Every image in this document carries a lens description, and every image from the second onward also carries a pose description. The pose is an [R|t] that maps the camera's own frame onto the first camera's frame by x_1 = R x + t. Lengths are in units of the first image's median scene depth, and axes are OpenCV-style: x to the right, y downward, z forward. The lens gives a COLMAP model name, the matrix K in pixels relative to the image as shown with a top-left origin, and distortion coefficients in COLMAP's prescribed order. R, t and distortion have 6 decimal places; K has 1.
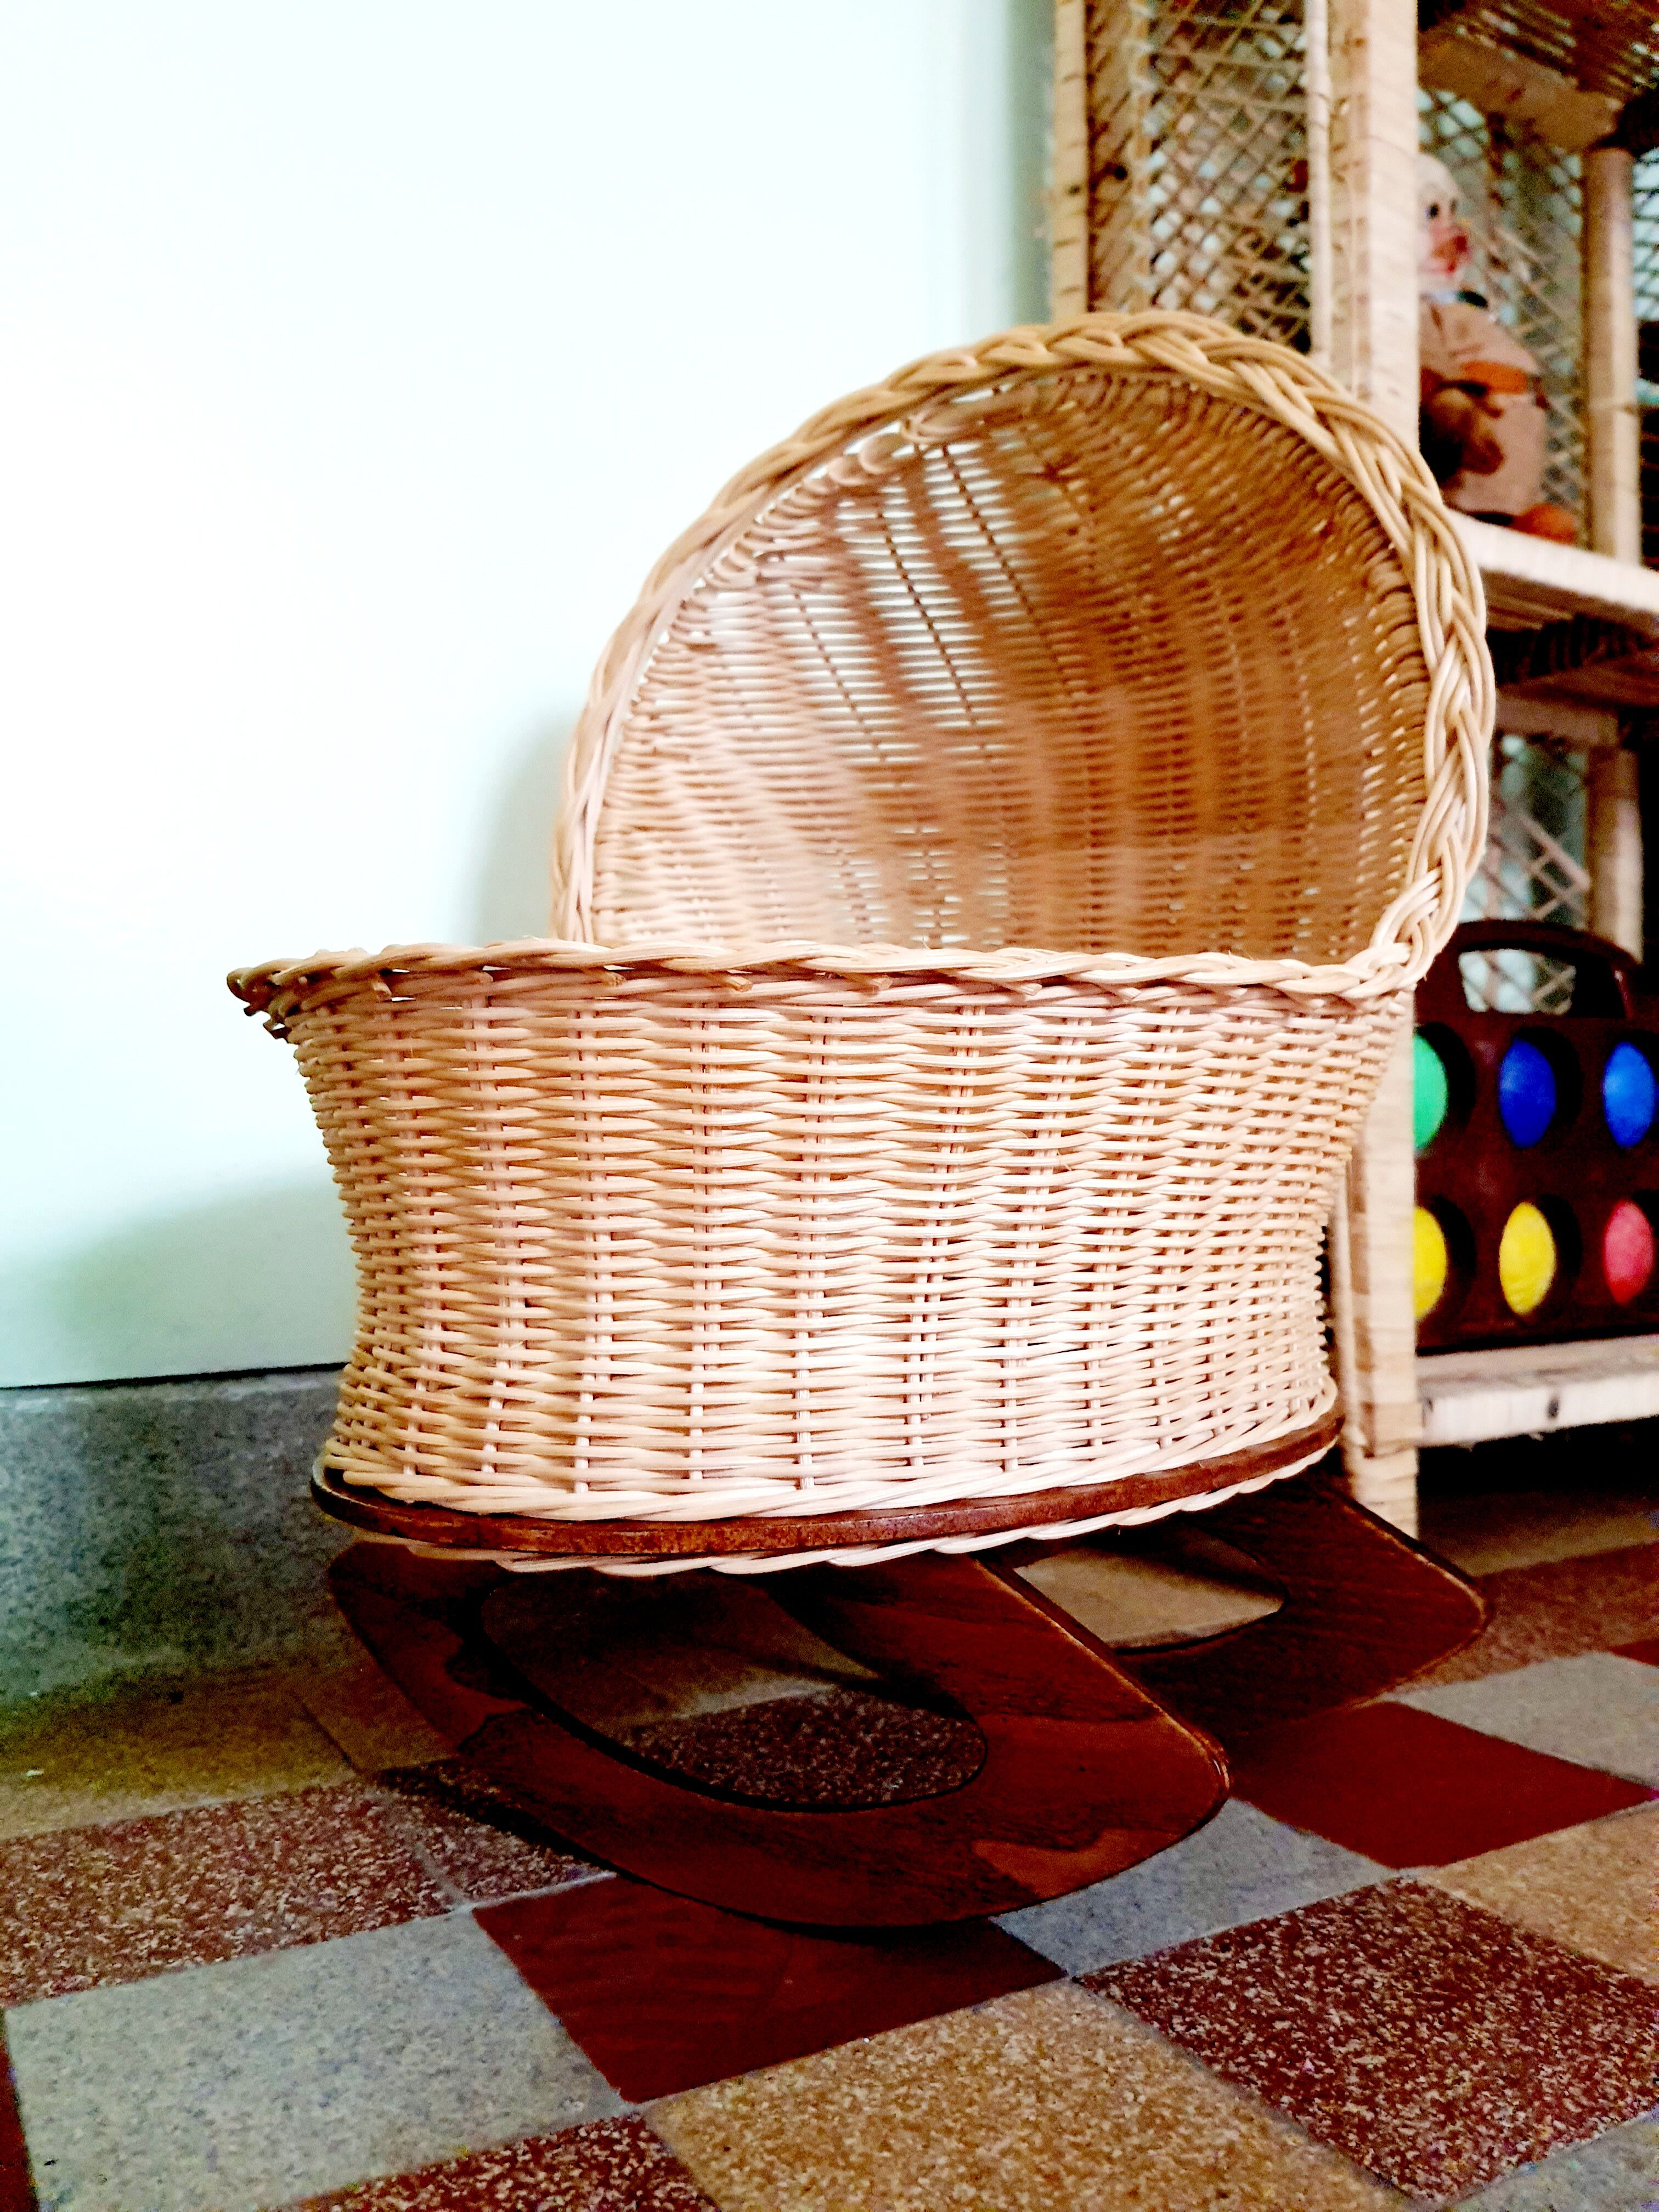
lens RADIAL K [[1835.6, 0, 829.8], [0, 1835.6, 1088.2], [0, 0, 1]] dist [0.007686, -0.018183]
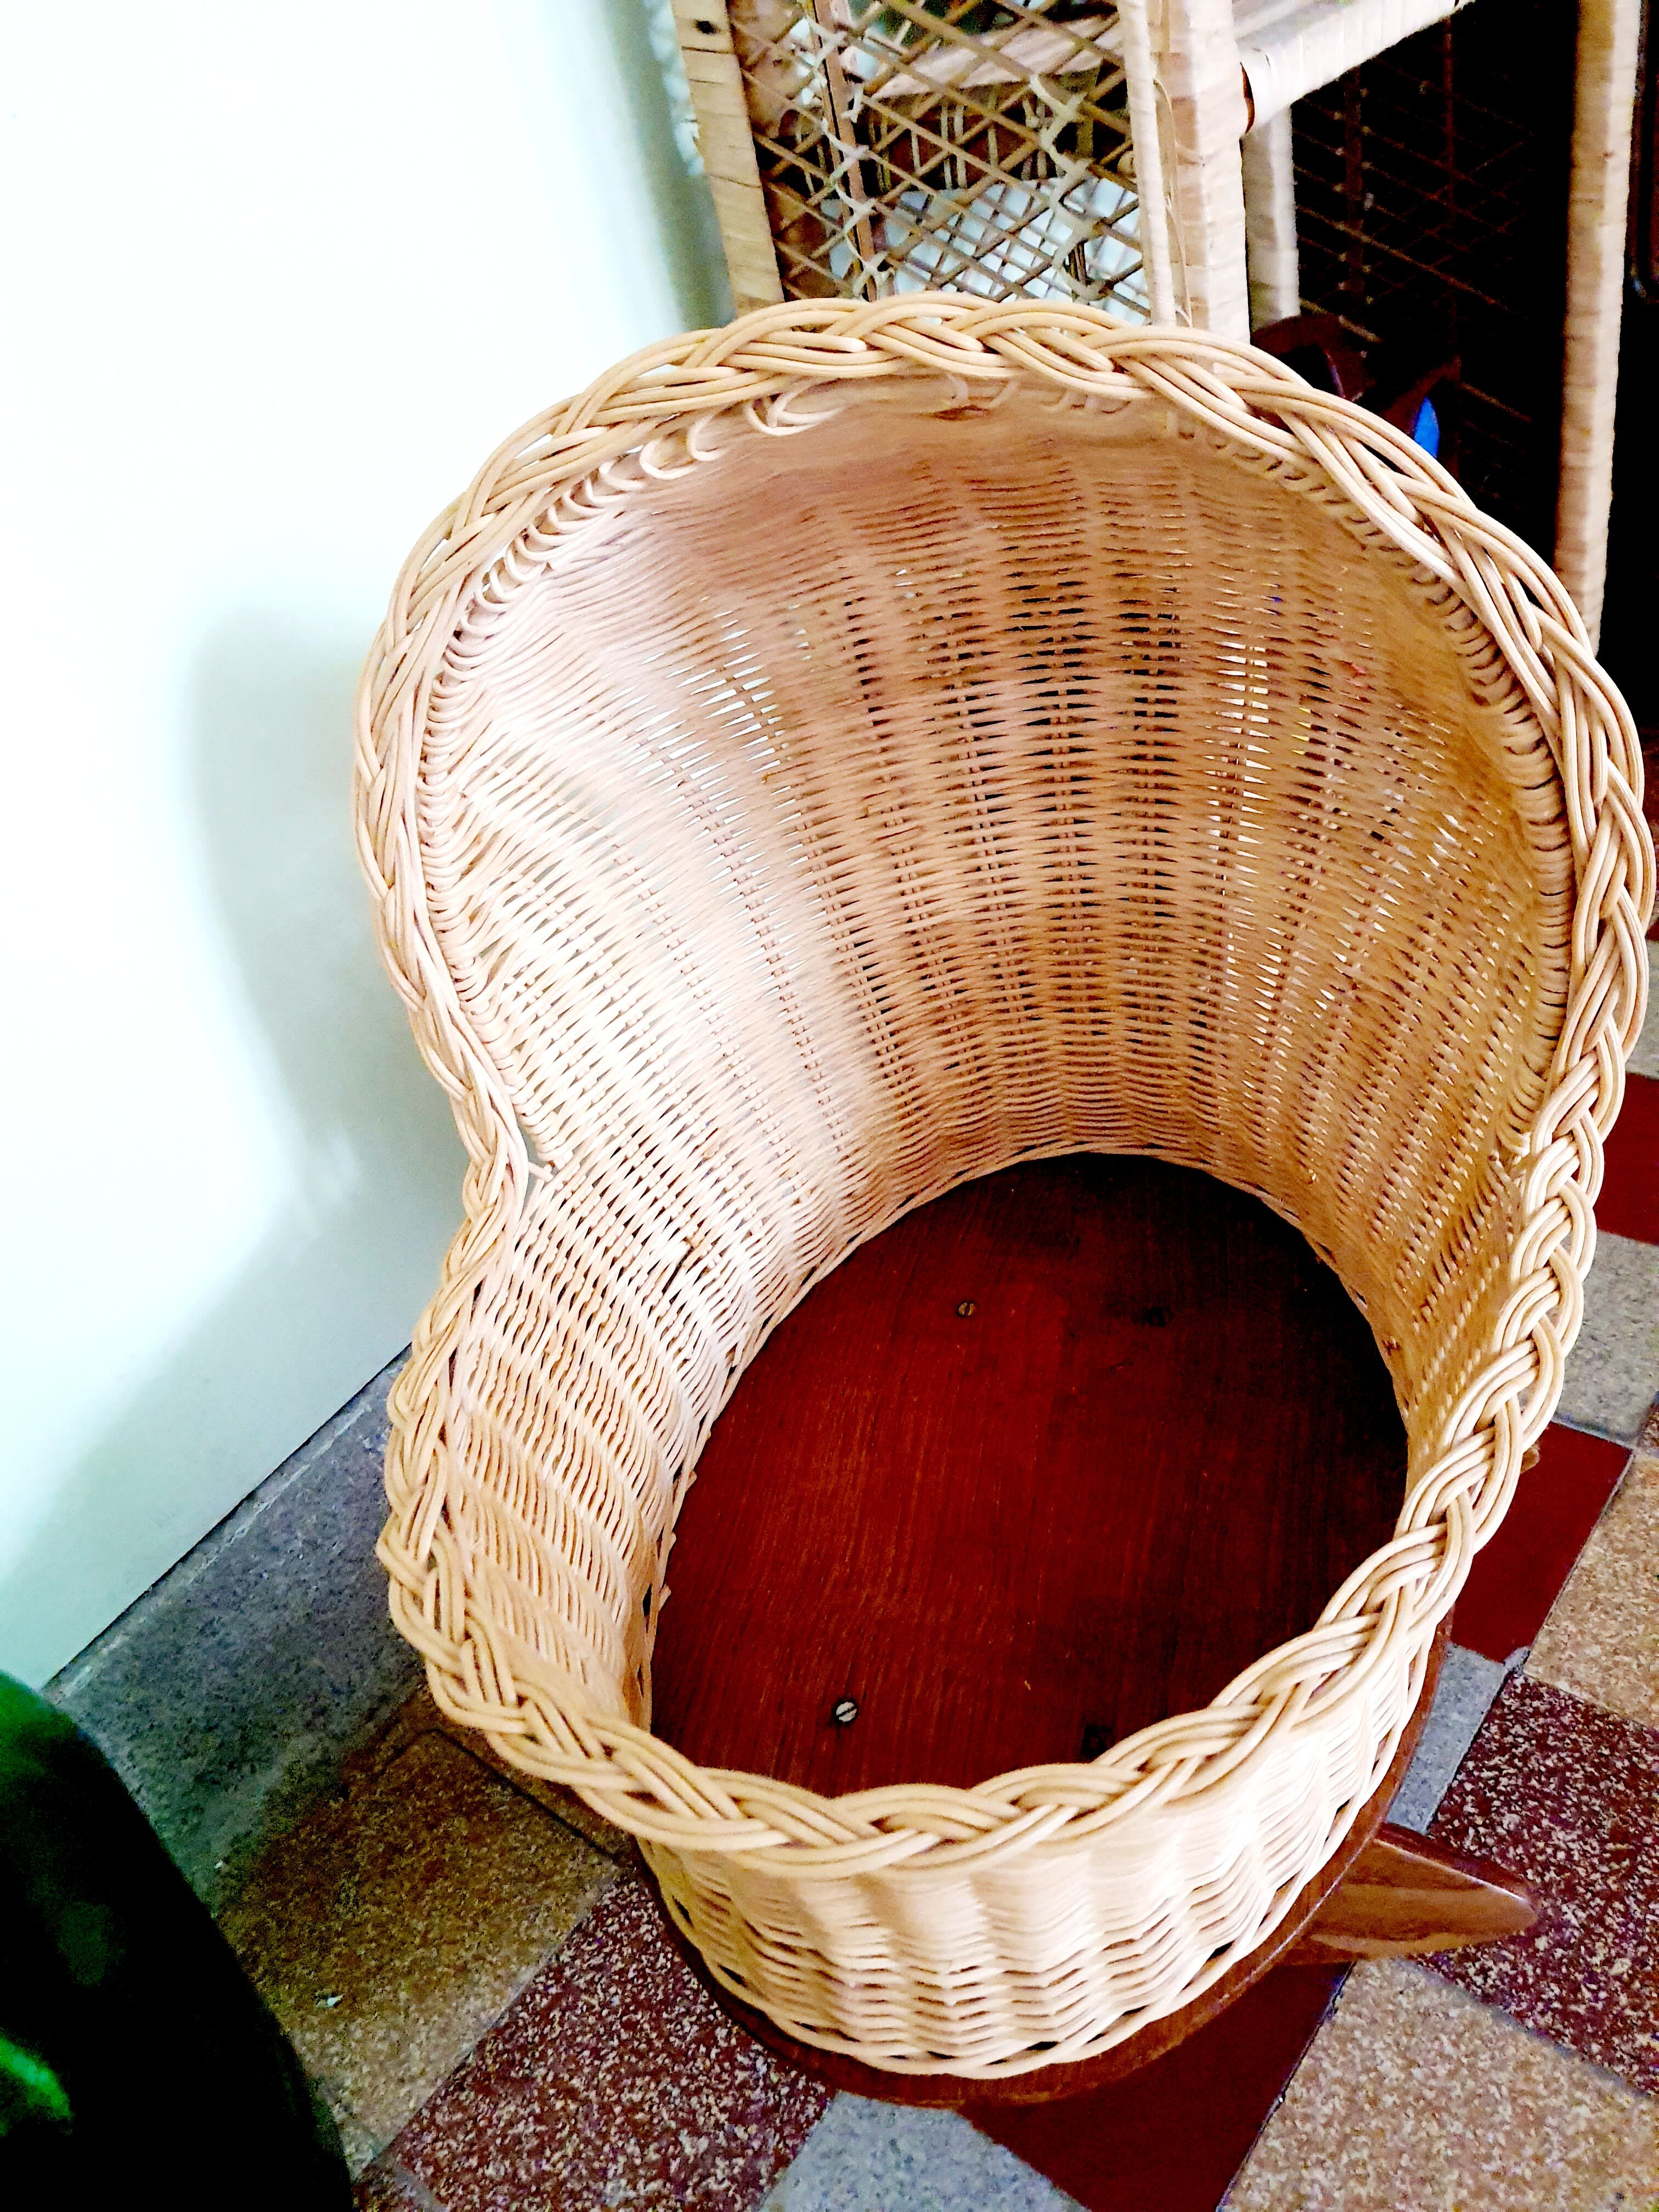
lens RADIAL K [[1835.6, 0, 835.0], [0, 1835.6, 1111.1], [0, 0, 1]] dist [0.007686, -0.018183]
pose [[0.907558, -0.374256, 0.190448, -0.212954], [0.191082, 0.771913, 0.606332, -0.739612], [-0.373932, -0.513891, 0.772069, 0.394253]]
